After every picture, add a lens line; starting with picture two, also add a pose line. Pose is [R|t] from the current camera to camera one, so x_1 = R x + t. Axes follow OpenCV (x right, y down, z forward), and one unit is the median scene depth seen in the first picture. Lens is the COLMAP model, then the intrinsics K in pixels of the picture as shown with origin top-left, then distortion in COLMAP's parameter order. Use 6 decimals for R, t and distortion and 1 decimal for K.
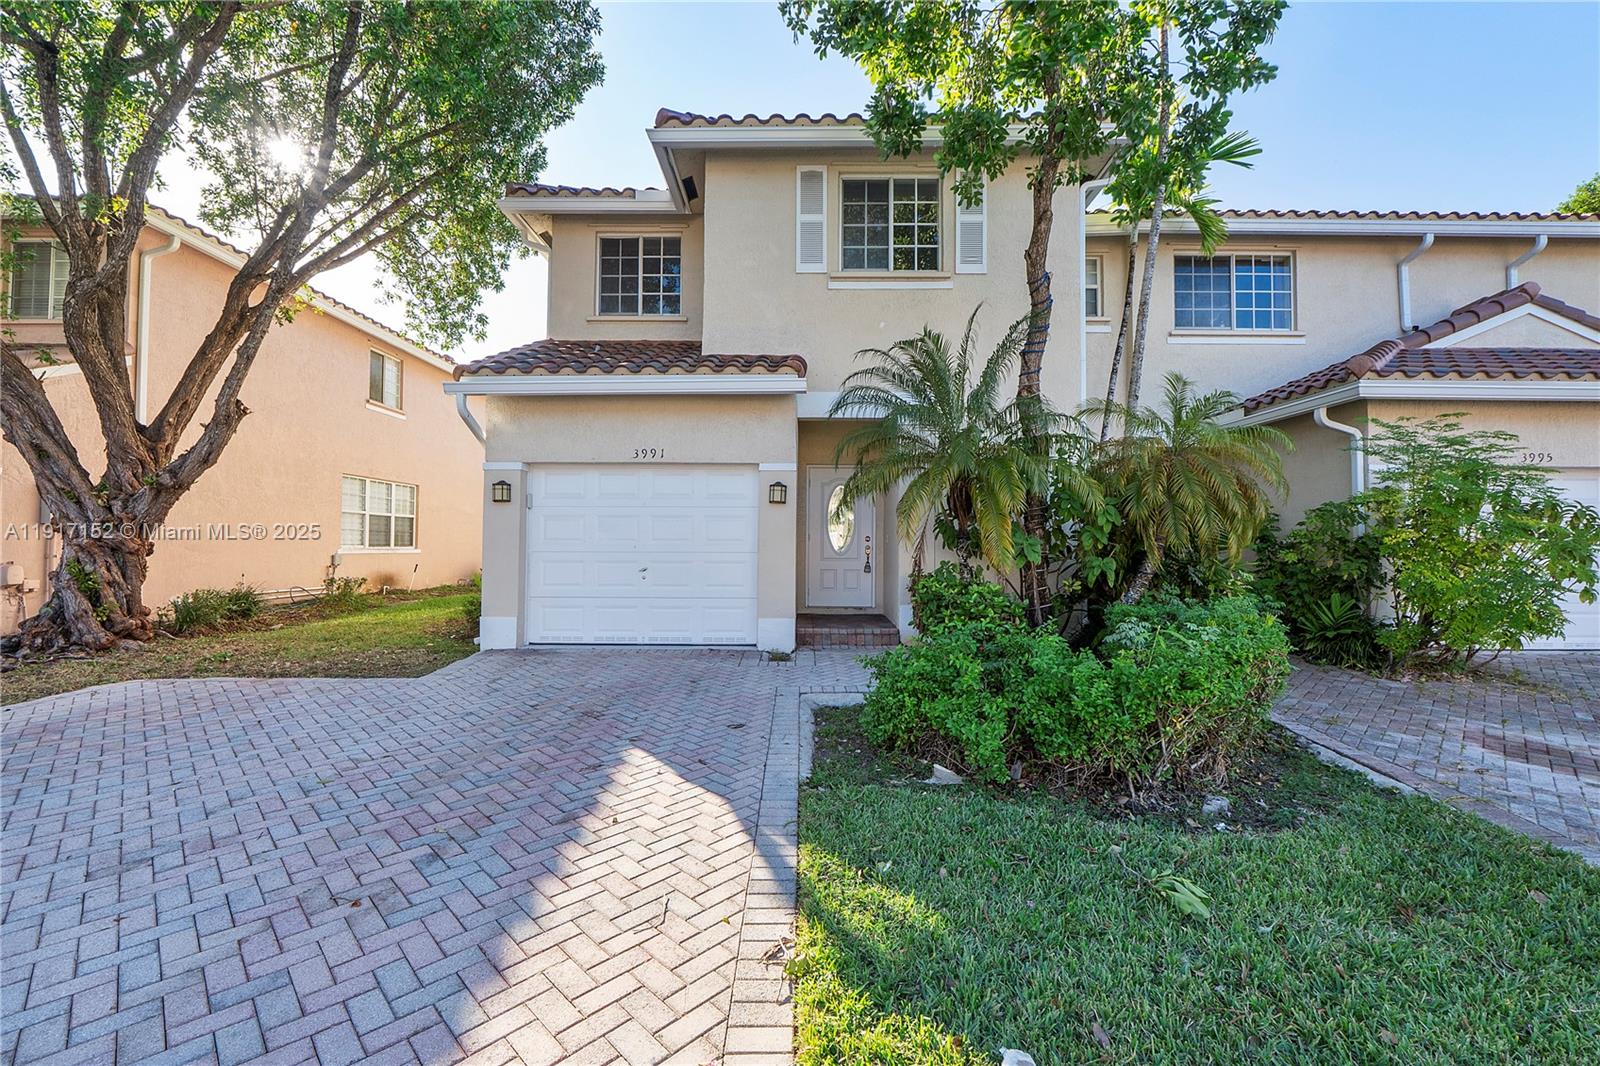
lens RADIAL K [[696.5, 0, 803.5], [0, 696.5, 534.3], [0, 0, 1]] dist [-0.004101, -0.001135]
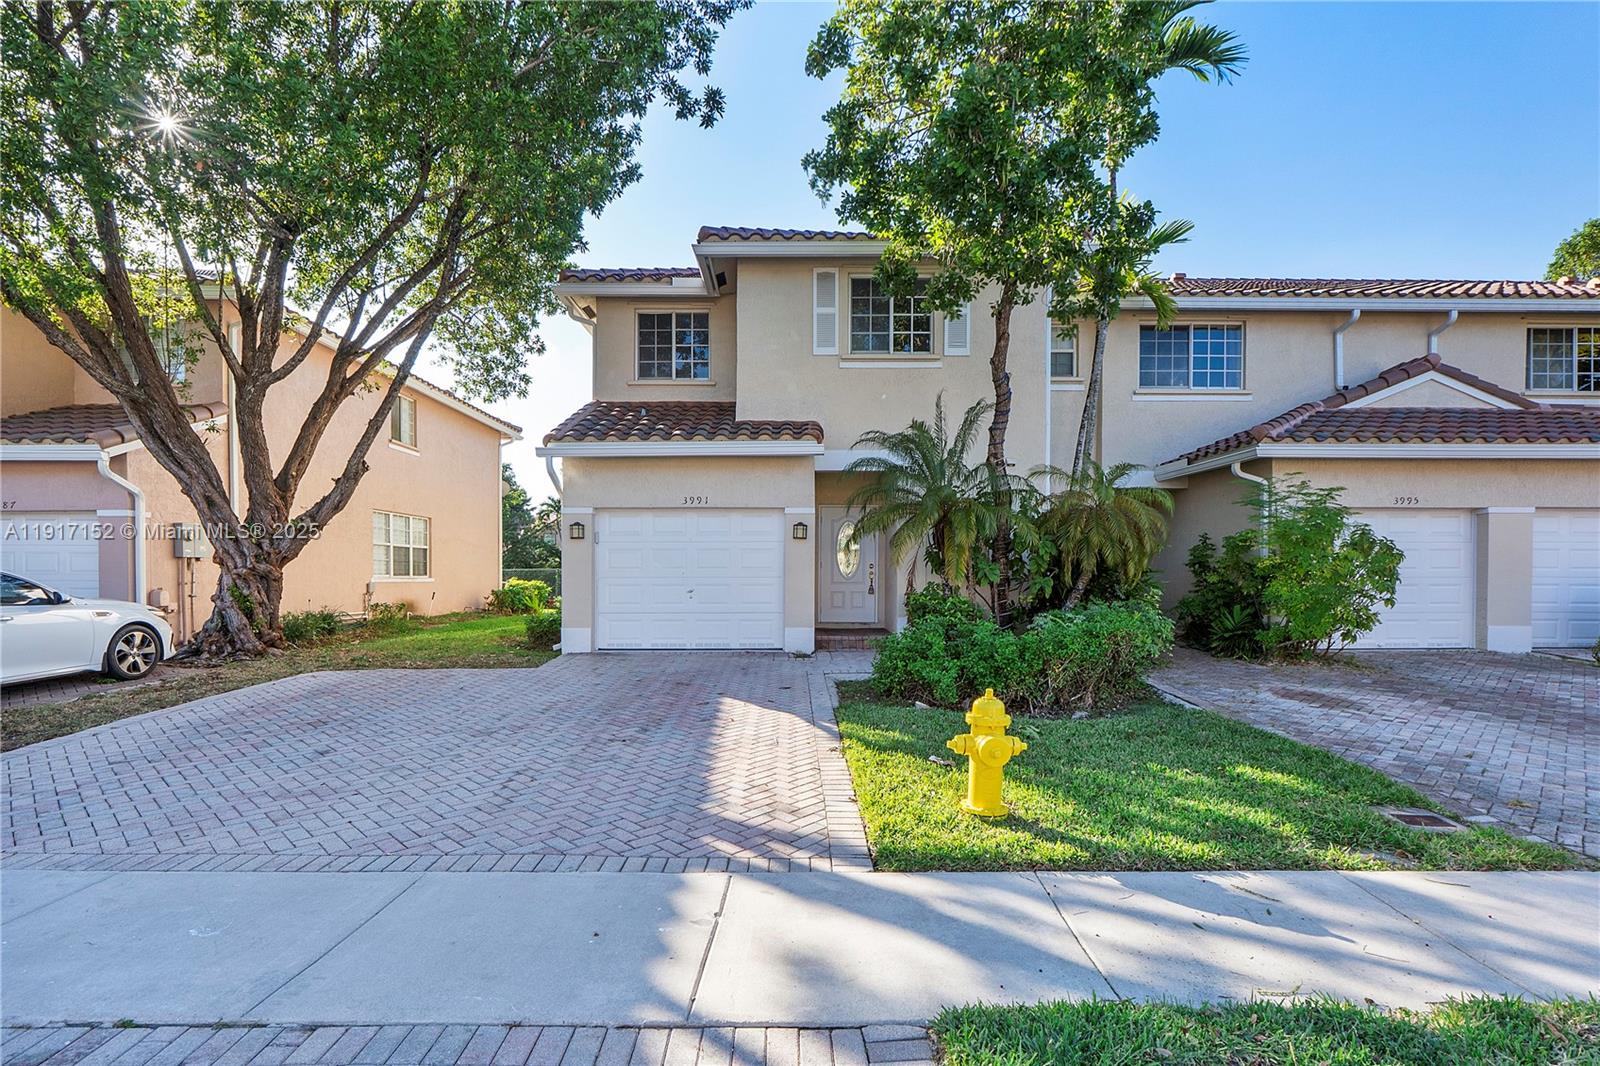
lens RADIAL K [[766.2, 0, 661.0], [0, 766.2, 579.7], [0, 0, 1]] dist [0.003139, -0.000131]
pose [[0.985482, -0.001628, -0.169770, -0.050246], [0.005408, 0.999748, 0.021807, -0.001077], [0.169691, -0.022409, 0.985242, -0.448917]]
